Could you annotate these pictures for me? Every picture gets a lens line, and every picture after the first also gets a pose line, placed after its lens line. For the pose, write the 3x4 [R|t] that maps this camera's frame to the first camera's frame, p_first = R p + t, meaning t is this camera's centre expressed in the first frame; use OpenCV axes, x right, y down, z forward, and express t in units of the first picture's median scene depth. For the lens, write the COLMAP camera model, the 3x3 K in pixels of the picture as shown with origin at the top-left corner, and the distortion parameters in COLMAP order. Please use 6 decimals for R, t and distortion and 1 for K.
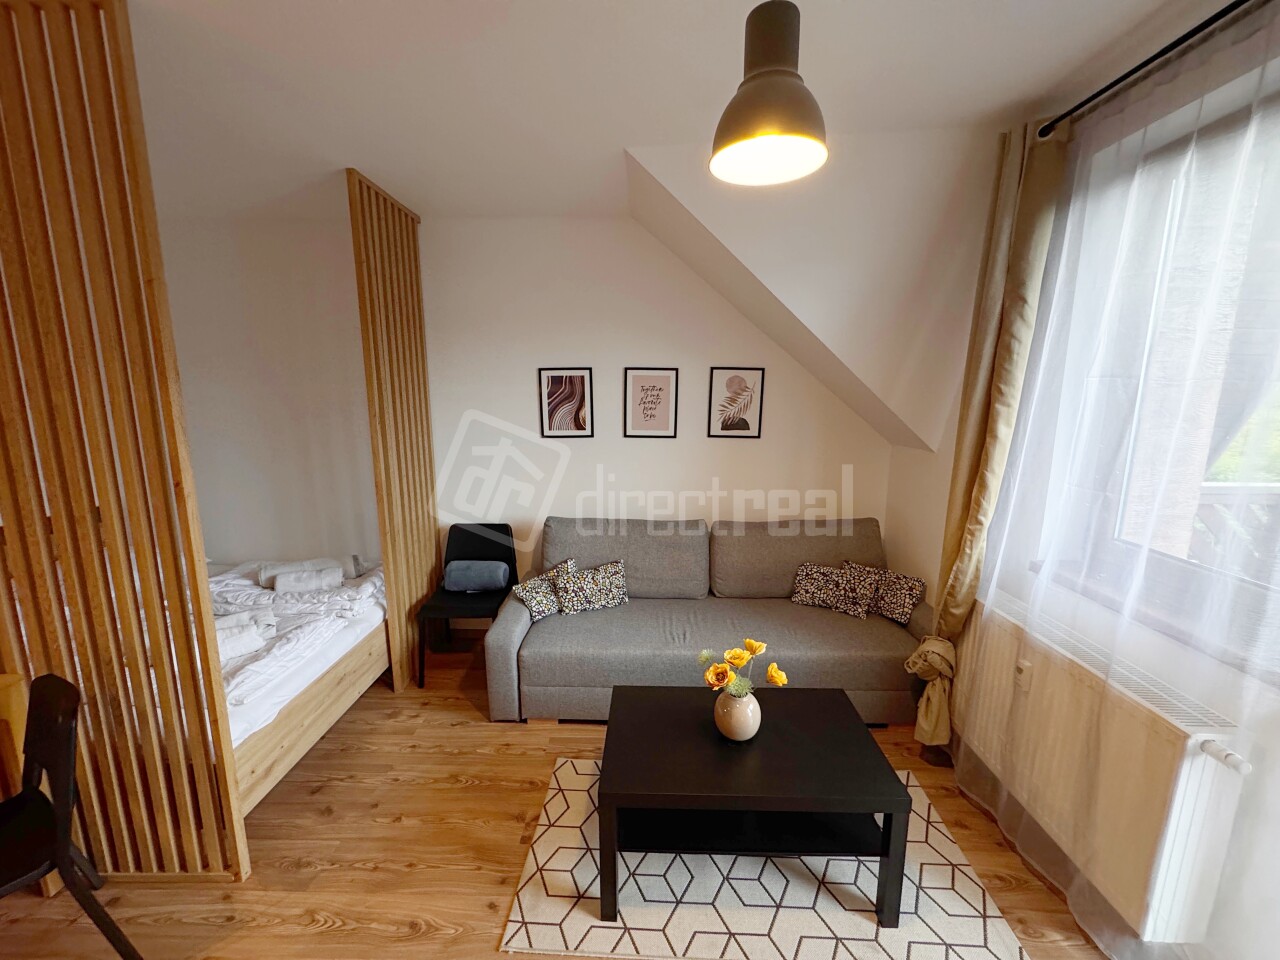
lens RADIAL K [[511.2, 0, 639.4], [0, 511.2, 479.8], [0, 0, 1]] dist [-0.003809, 0.000045]
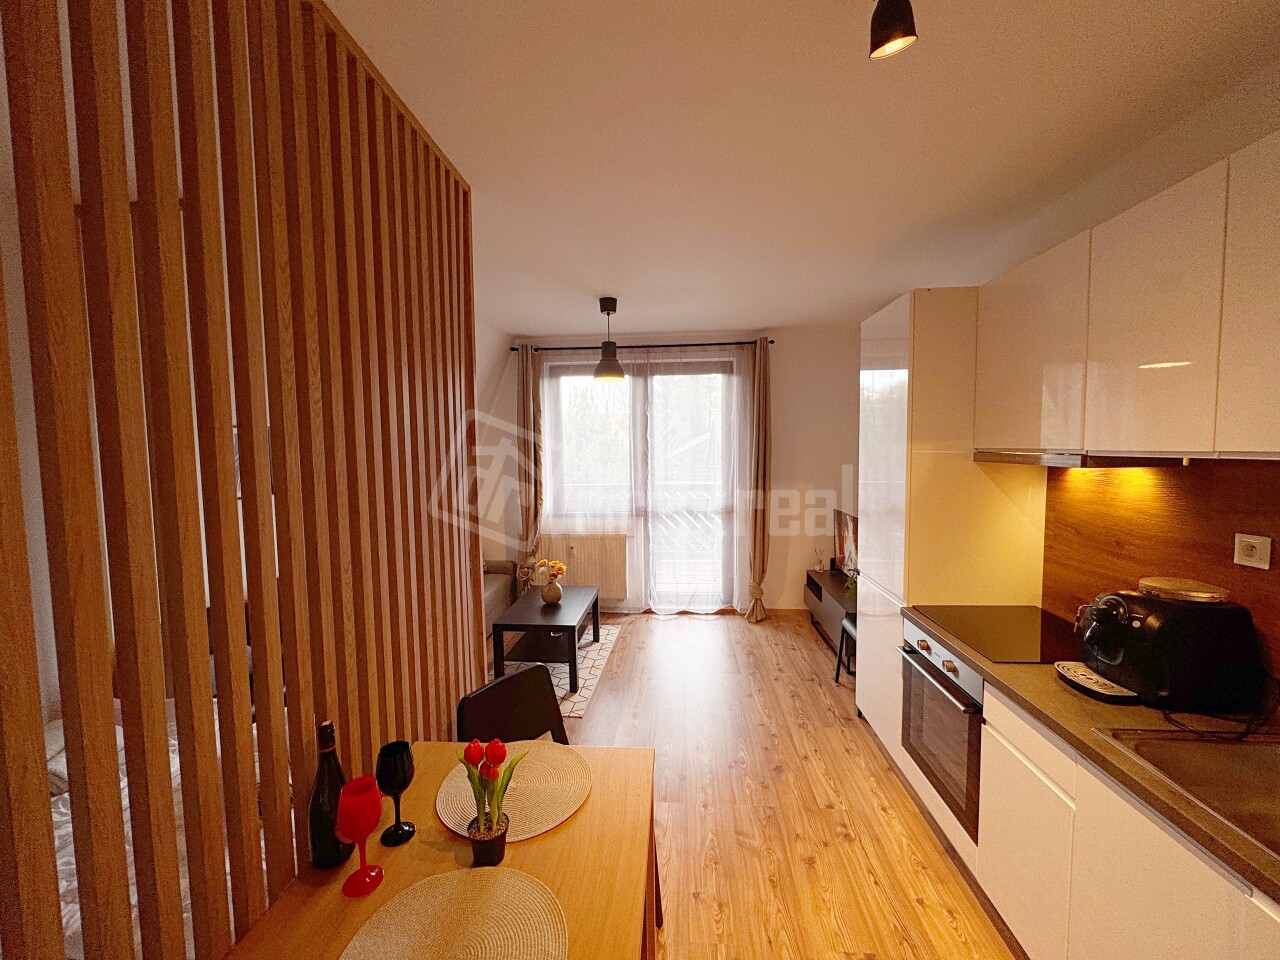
lens RADIAL K [[511.2, 0, 639.4], [0, 511.2, 479.8], [0, 0, 1]] dist [-0.003809, 0.000045]
pose [[0.060443, -0.069074, 0.995779, -1.213067], [0.183532, 0.981364, 0.056934, -0.042858], [-0.981154, 0.179316, 0.071994, 0.251152]]
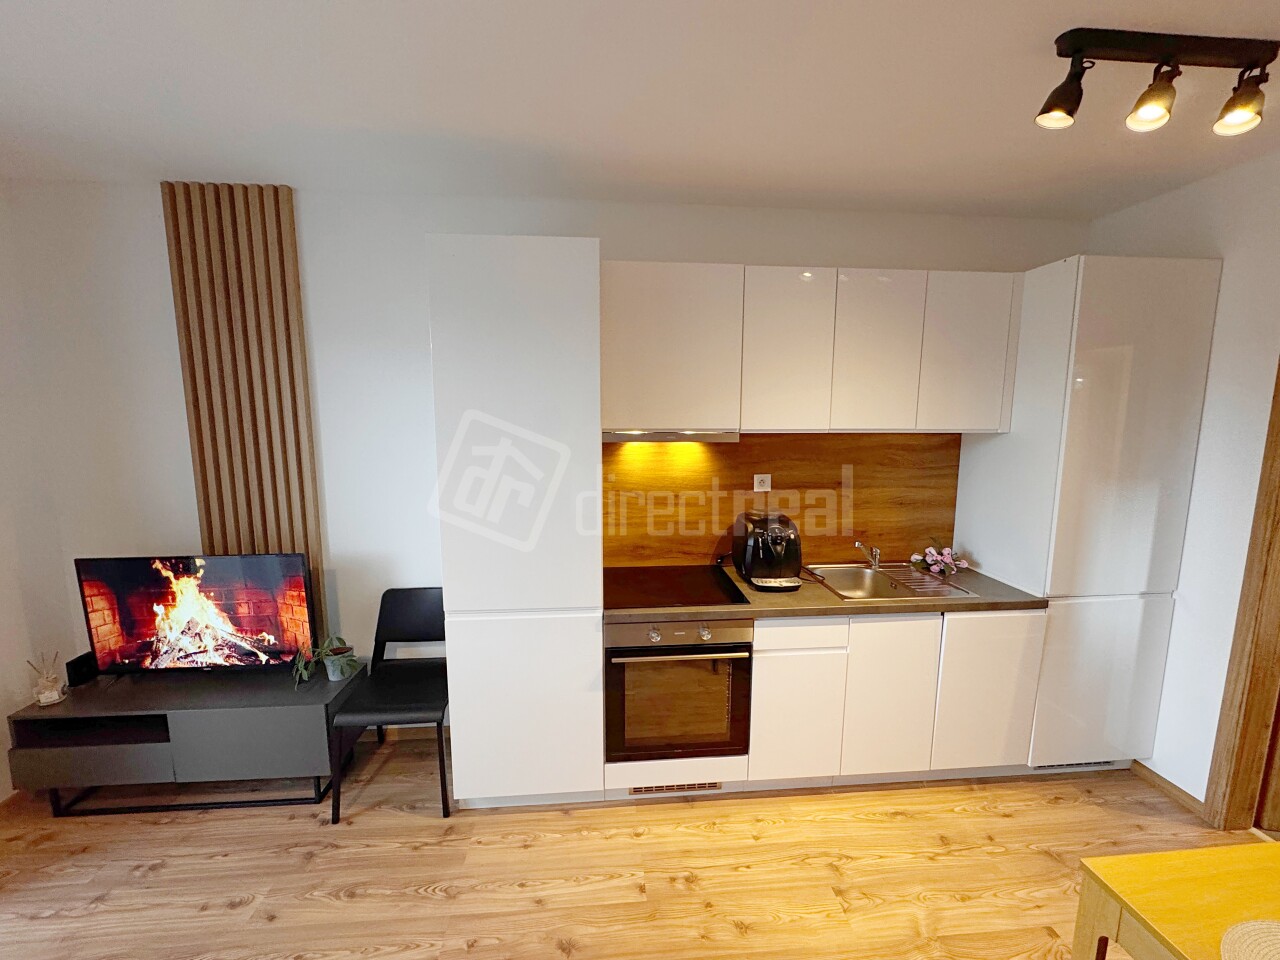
lens RADIAL K [[513.8, 0, 638.4], [0, 513.8, 480.2], [0, 0, 1]] dist [-0.003089, 0.000280]
pose [[-0.994622, 0.010897, -0.103001, -0.338505], [-0.020407, 0.954339, 0.298027, -0.111782], [0.101545, 0.298526, -0.948984, 0.568702]]
